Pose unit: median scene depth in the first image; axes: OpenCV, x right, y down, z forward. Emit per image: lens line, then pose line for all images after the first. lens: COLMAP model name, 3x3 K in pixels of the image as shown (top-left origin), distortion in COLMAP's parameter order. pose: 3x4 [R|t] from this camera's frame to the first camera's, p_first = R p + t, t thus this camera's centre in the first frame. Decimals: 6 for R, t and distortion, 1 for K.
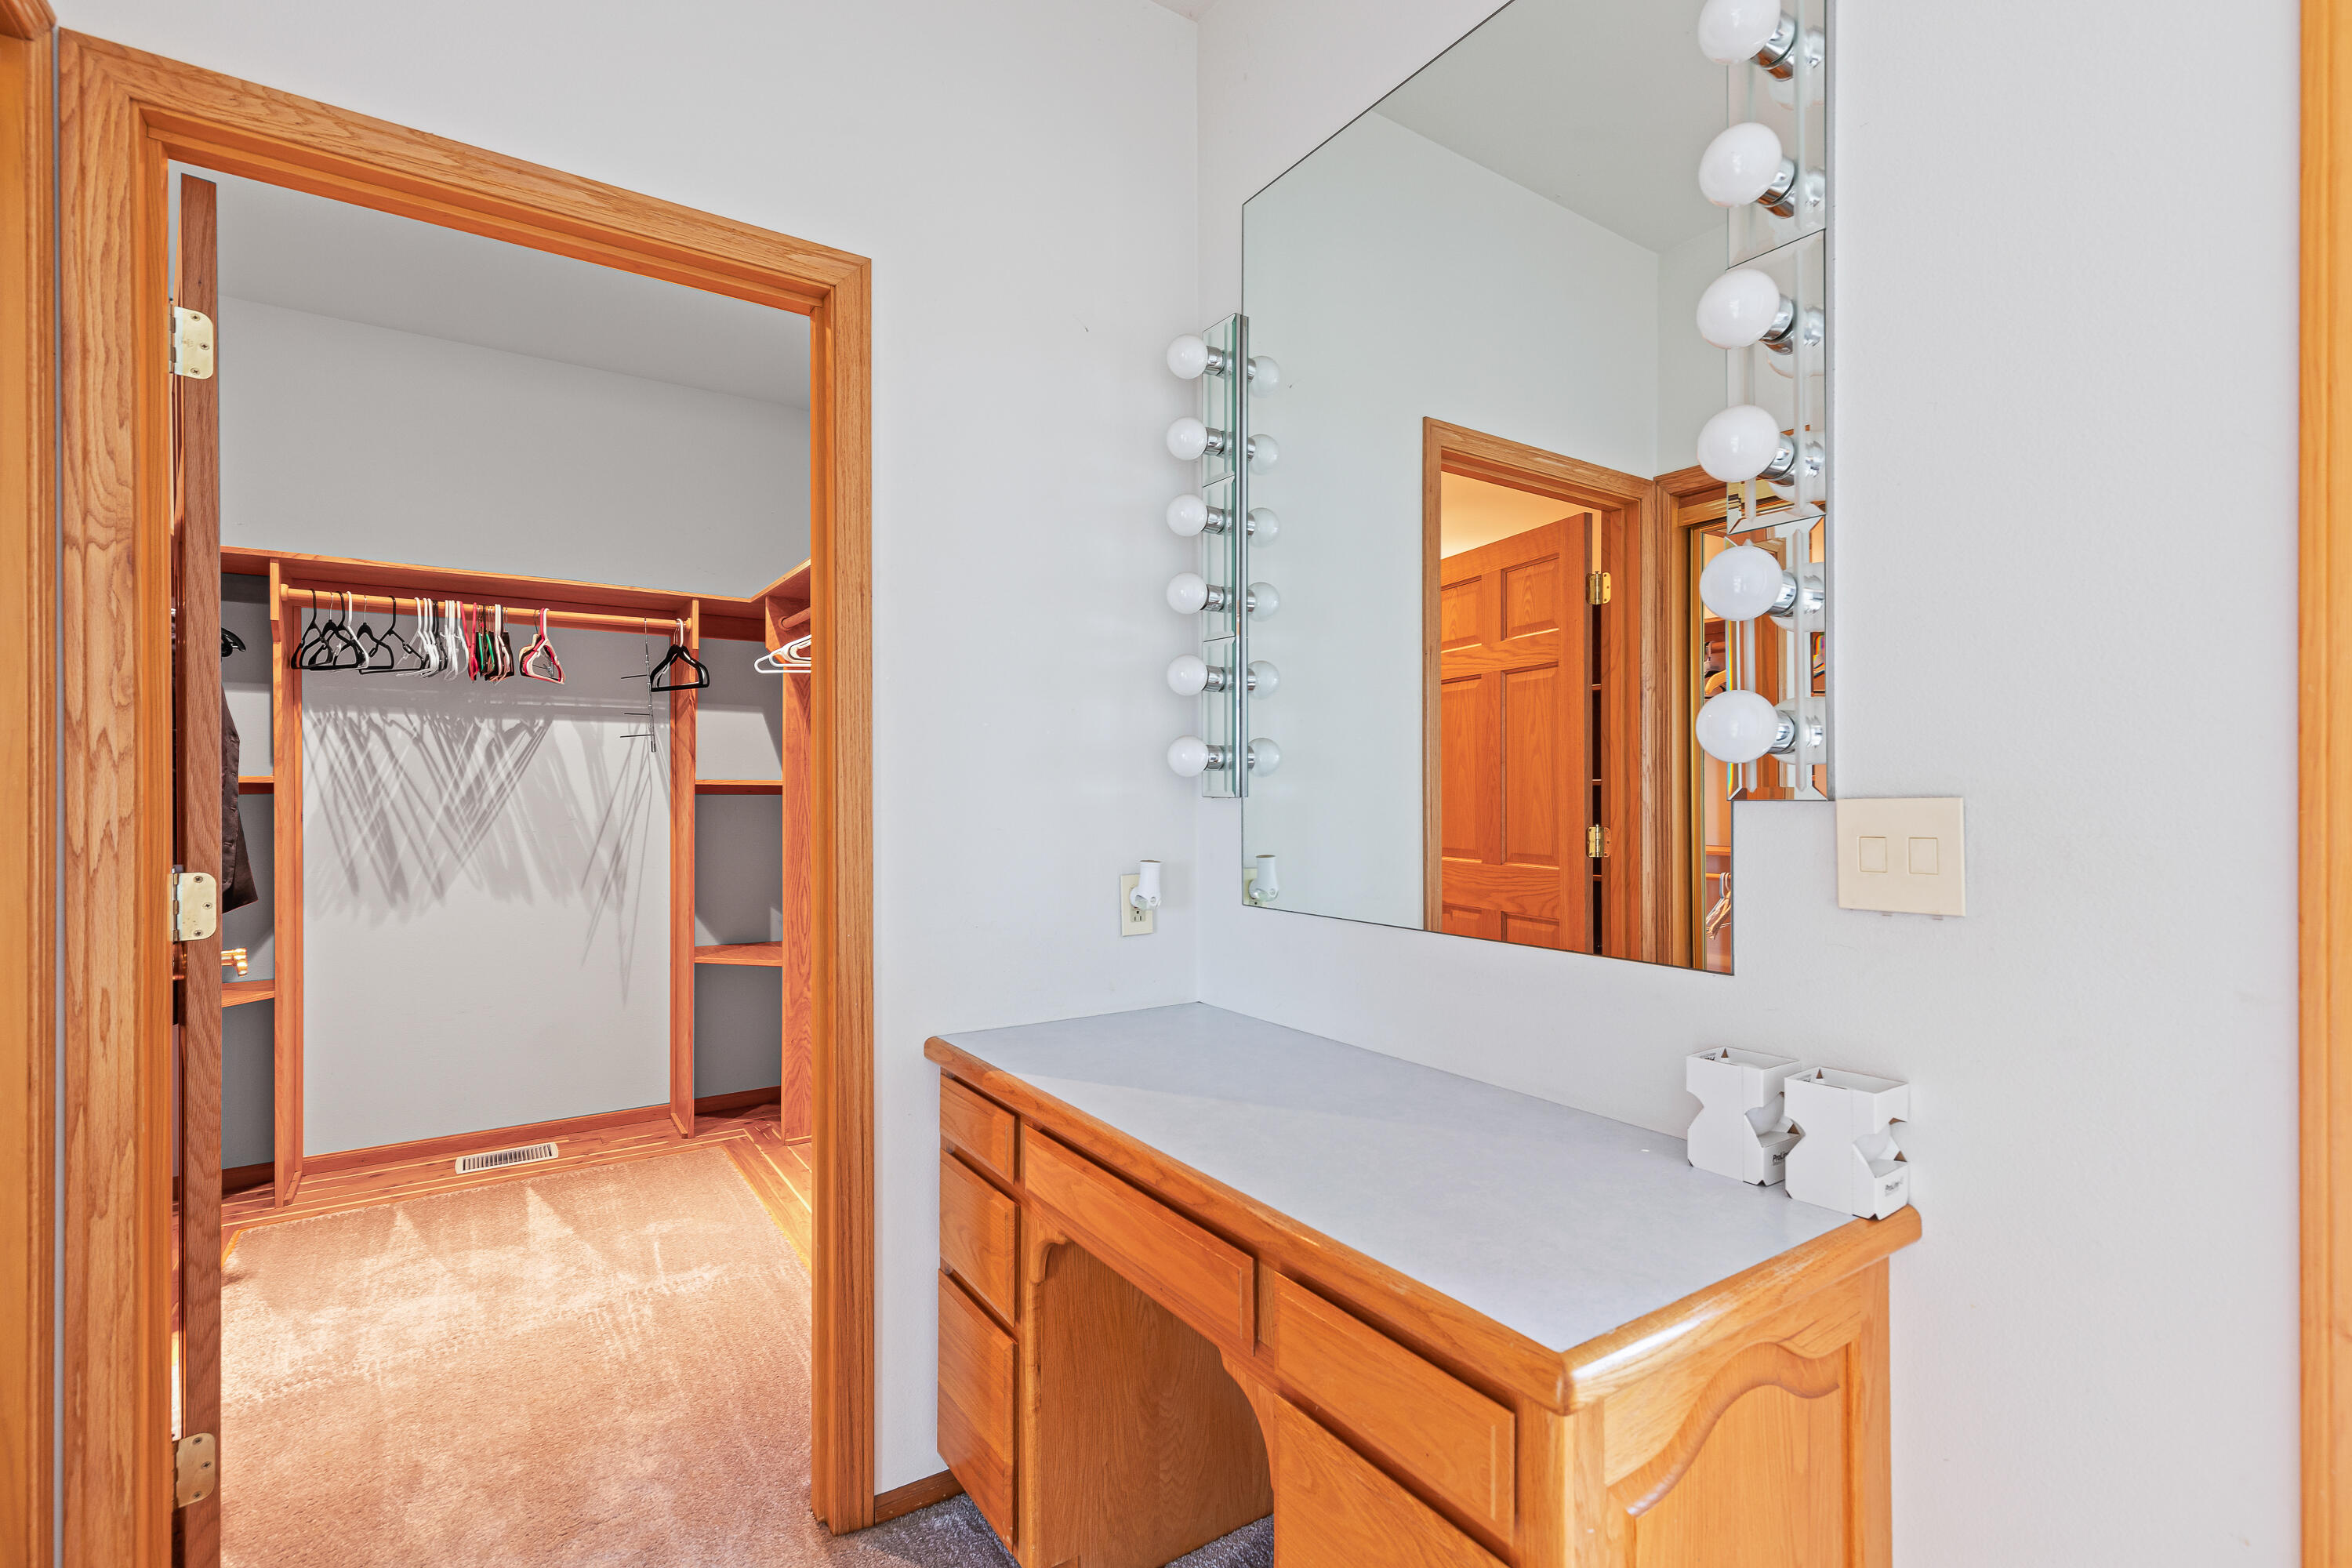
lens RADIAL K [[1076.8, 0, 1195.0], [0, 1076.8, 796.5], [0, 0, 1]] dist [0.009829, -0.003238]
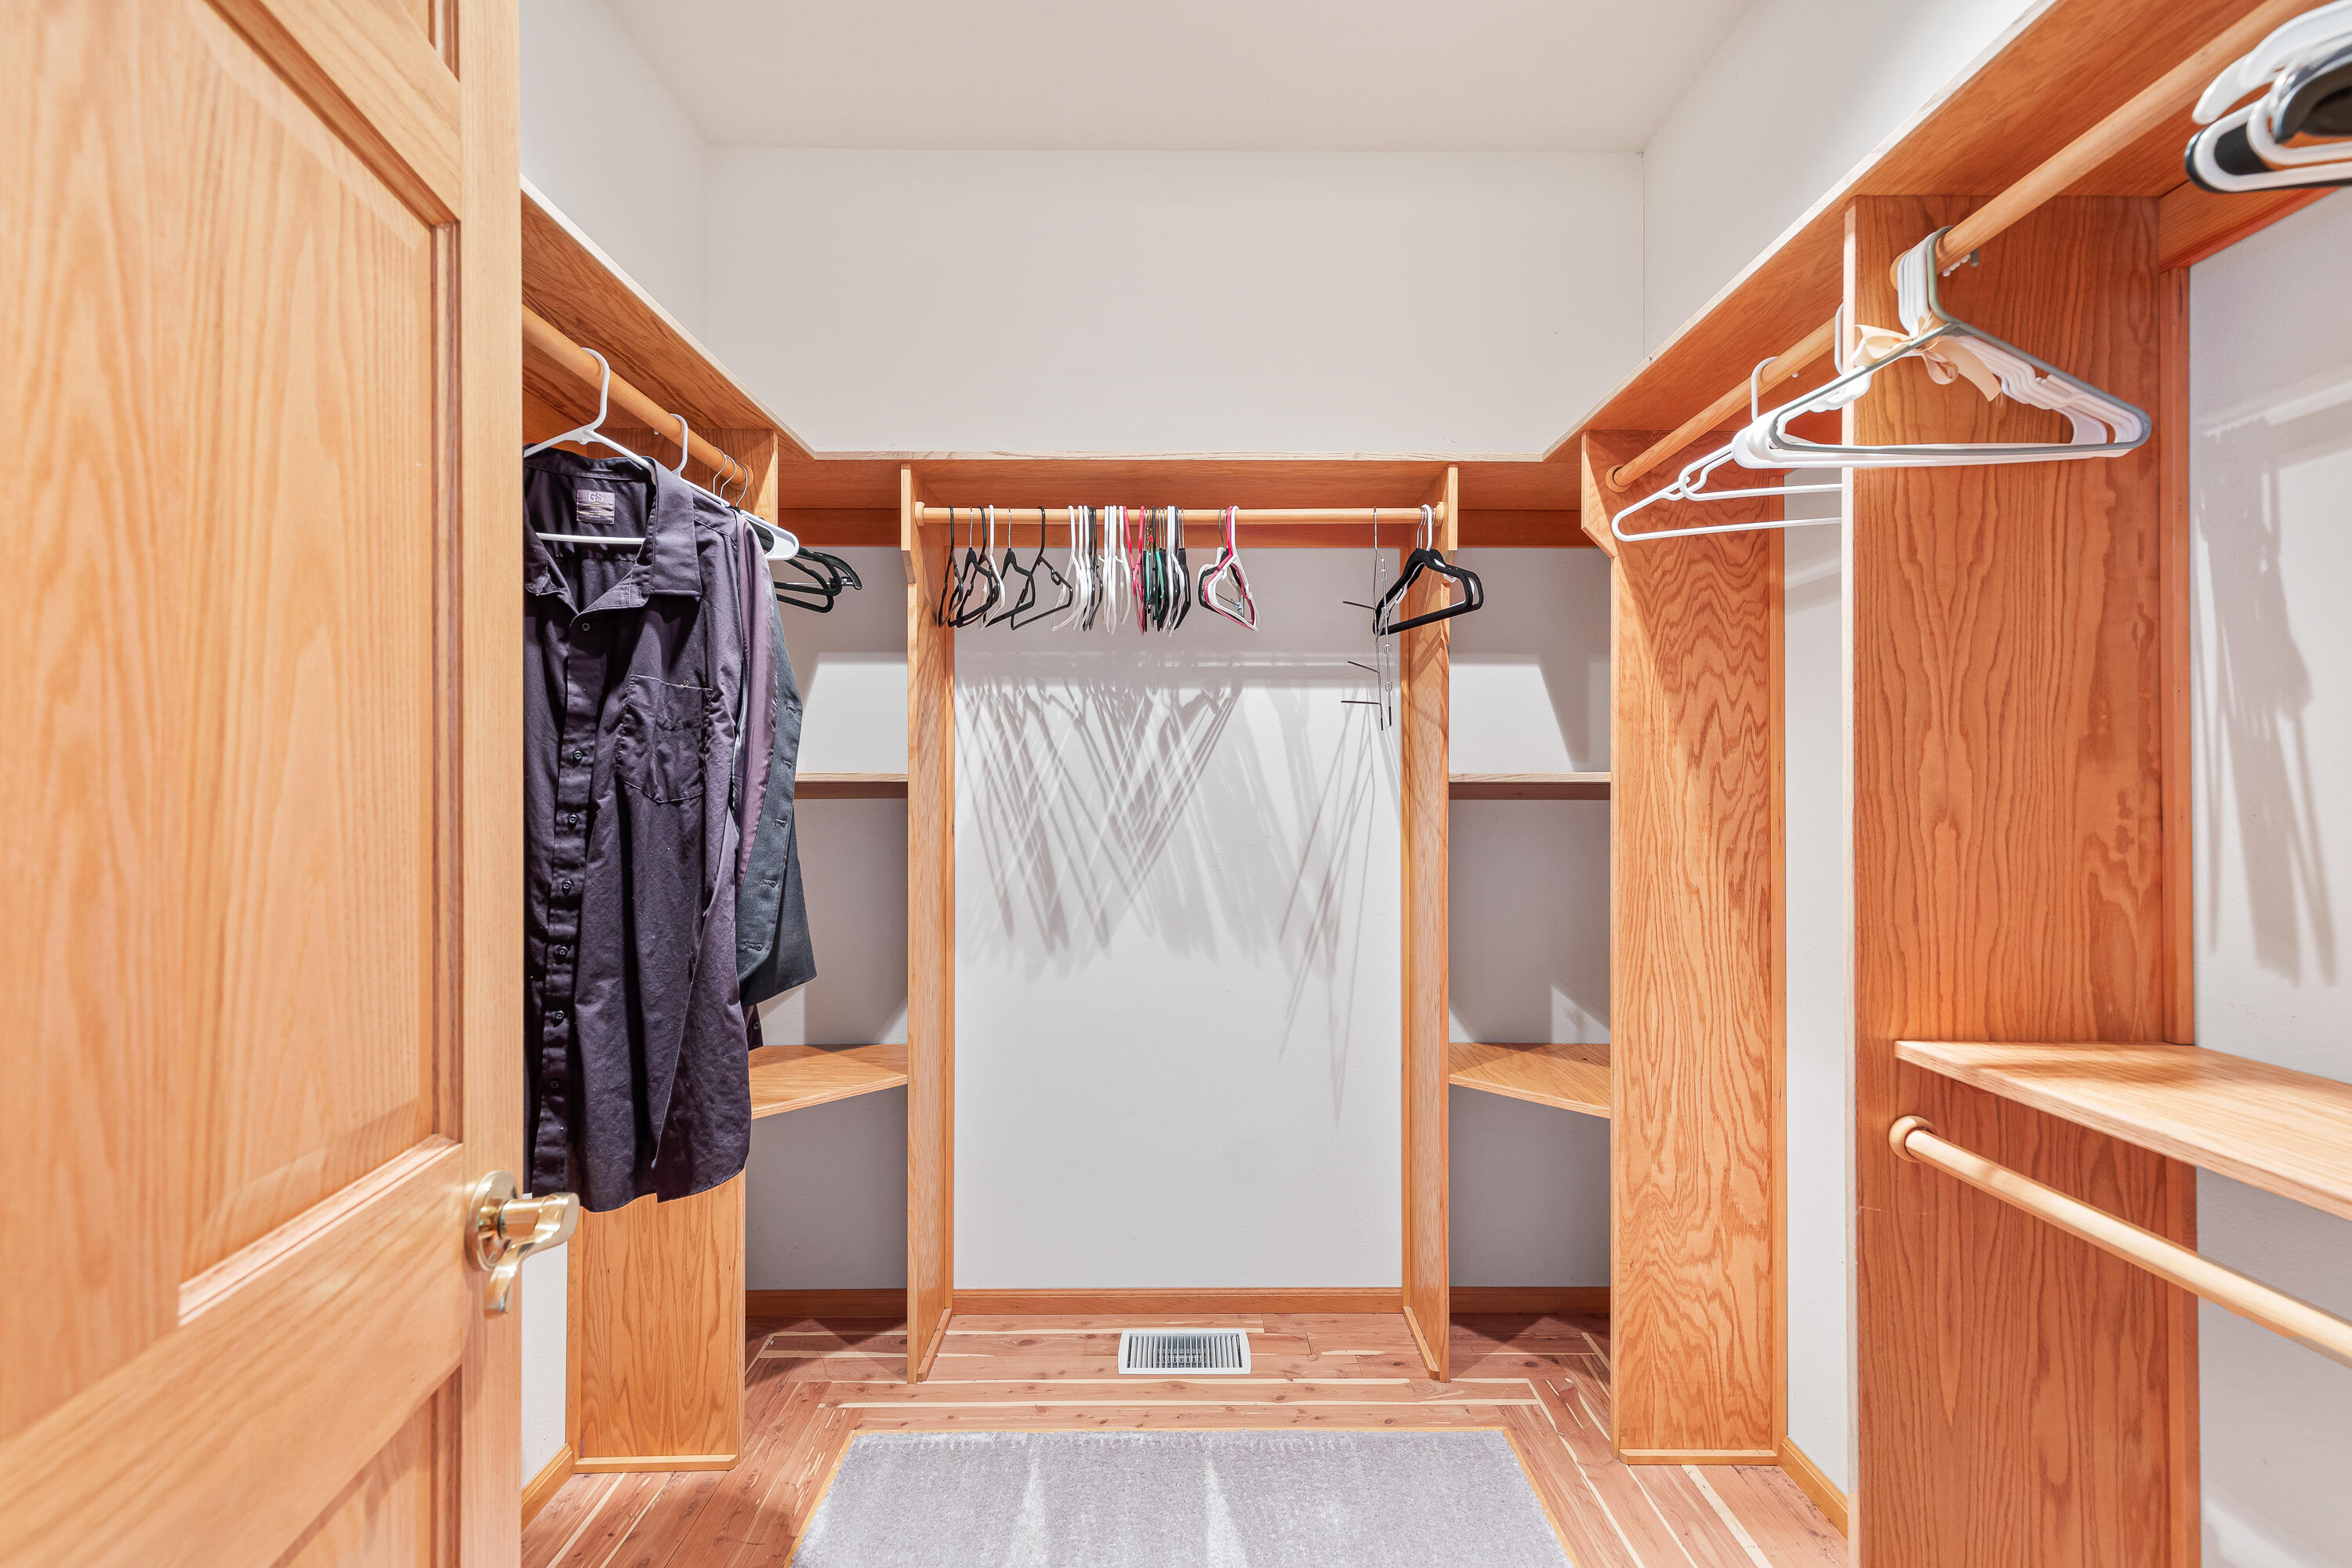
lens RADIAL K [[1076.8, 0, 1176.0], [0, 1076.8, 790.3], [0, 0, 1]] dist [0.009829, -0.003238]
pose [[0.830145, -0.003462, -0.557537, -0.271190], [-0.001655, 0.999961, -0.008674, -0.001358], [0.557545, 0.008123, 0.830107, 0.447404]]
